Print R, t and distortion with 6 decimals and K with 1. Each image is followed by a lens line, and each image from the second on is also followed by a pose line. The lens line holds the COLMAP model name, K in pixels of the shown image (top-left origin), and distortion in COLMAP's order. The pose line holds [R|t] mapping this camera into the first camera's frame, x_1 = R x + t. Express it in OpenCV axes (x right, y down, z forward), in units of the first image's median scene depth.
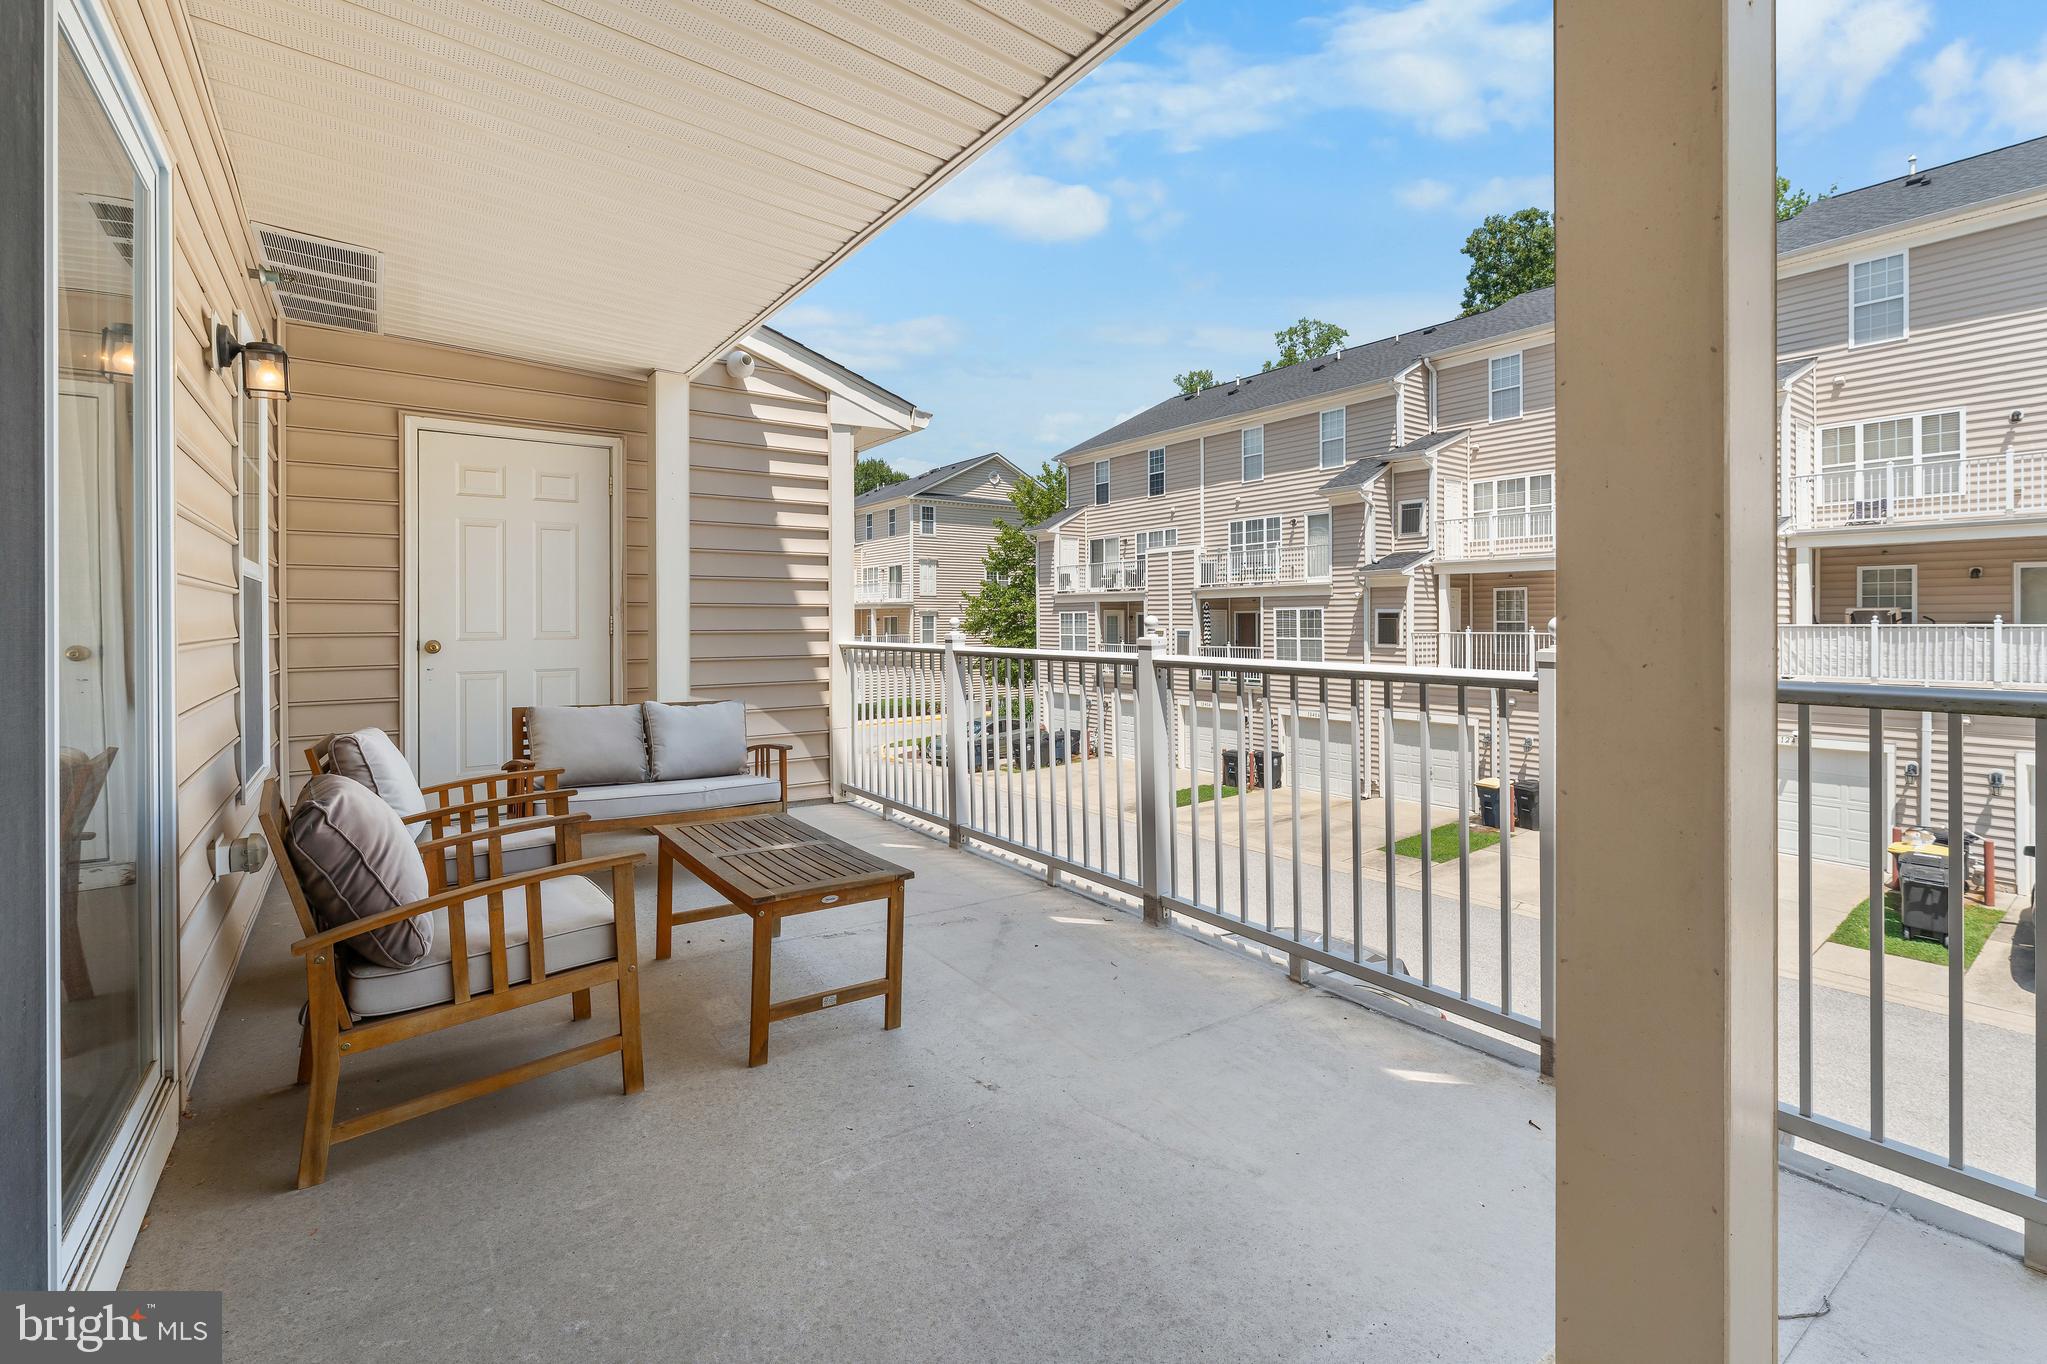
lens RADIAL K [[927.7, 0, 1033.8], [0, 927.7, 623.6], [0, 0, 1]] dist [0.009821, 0.000209]
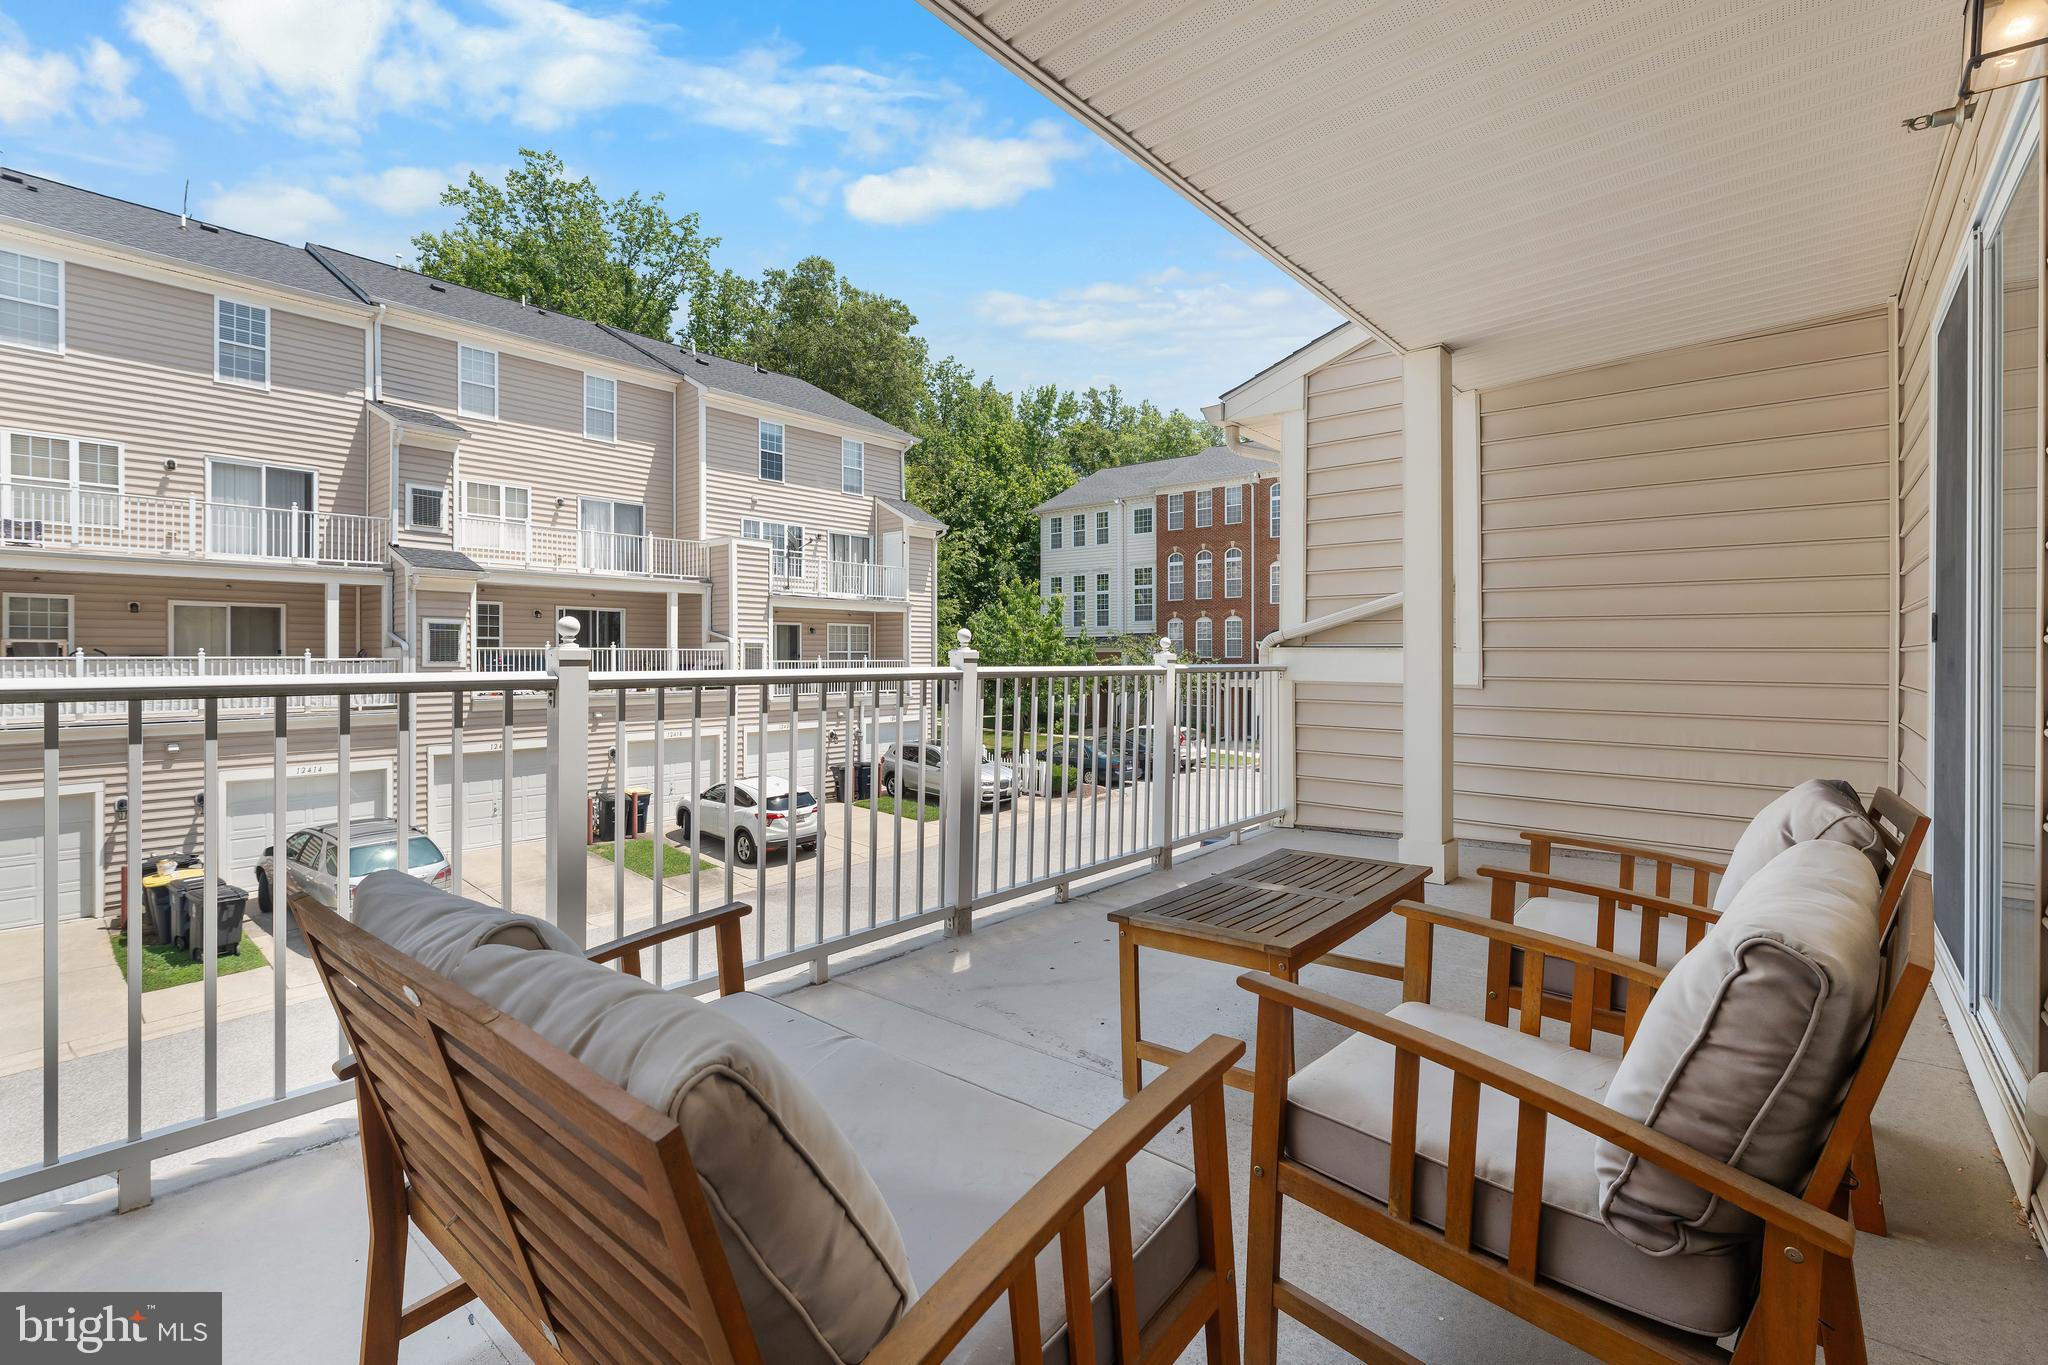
lens RADIAL K [[919.7, 0, 1027.2], [0, 919.7, 653.1], [0, 0, 1]] dist [-0.001695, 0.000118]
pose [[-0.208710, 0.006998, 0.977952, -0.577275], [0.004567, 0.999970, -0.006181, 0.021069], [-0.977967, 0.003176, -0.208736, 0.781423]]
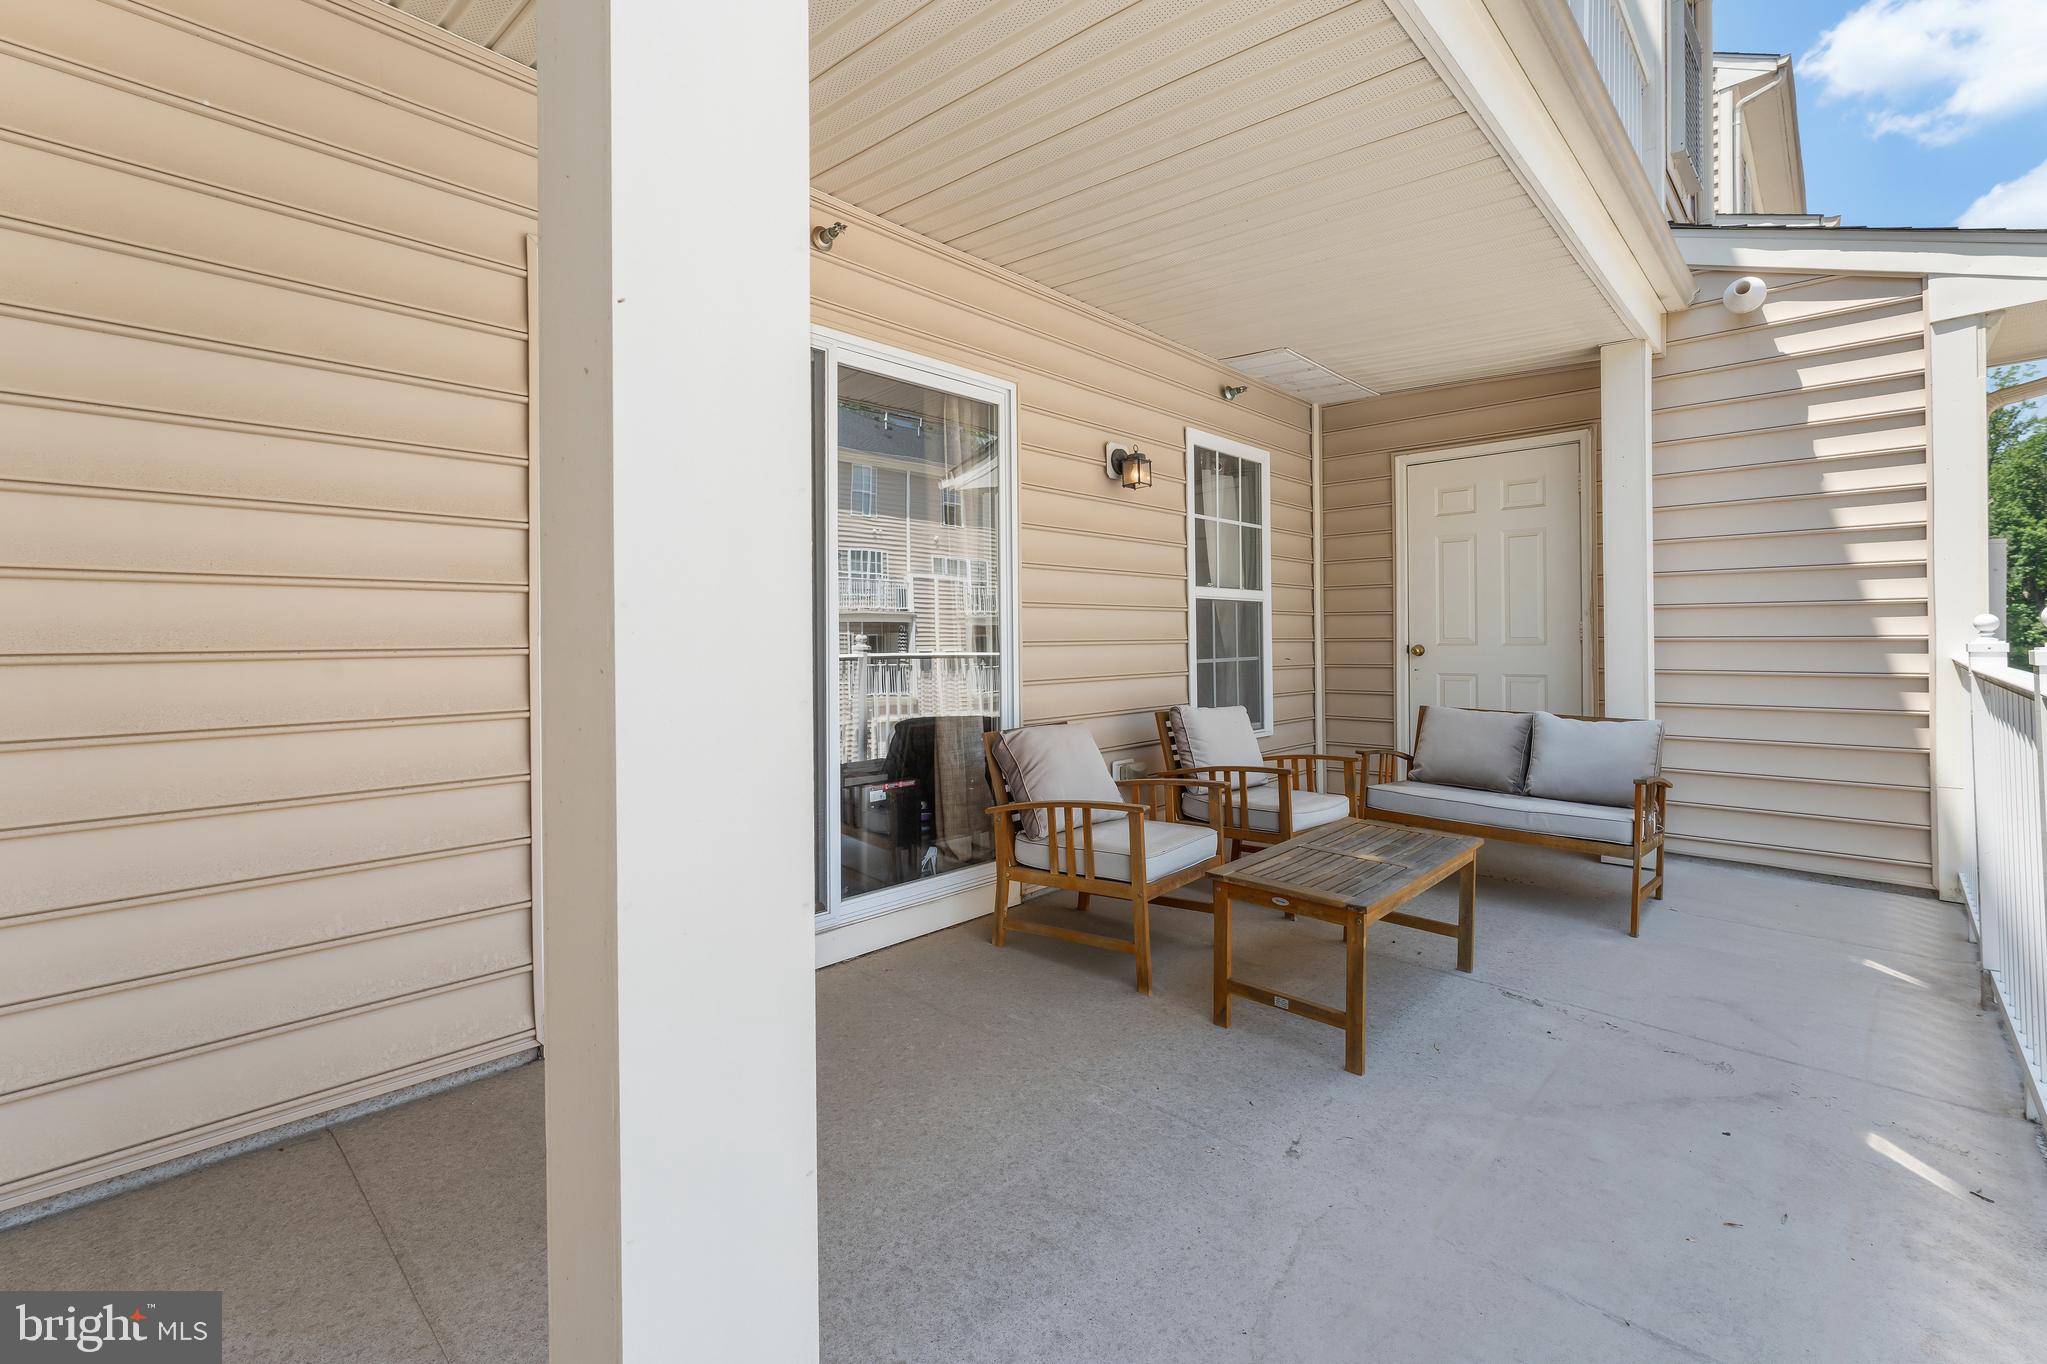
lens RADIAL K [[919.3, 0, 1026.7], [0, 919.3, 652.6], [0, 0, 1]] dist [-0.001695, 0.000118]
pose [[0.168320, 0.017915, -0.985570, 0.342429], [0.003336, 0.999819, 0.018744, 0.004096], [0.985727, -0.006443, 0.168230, 0.275153]]
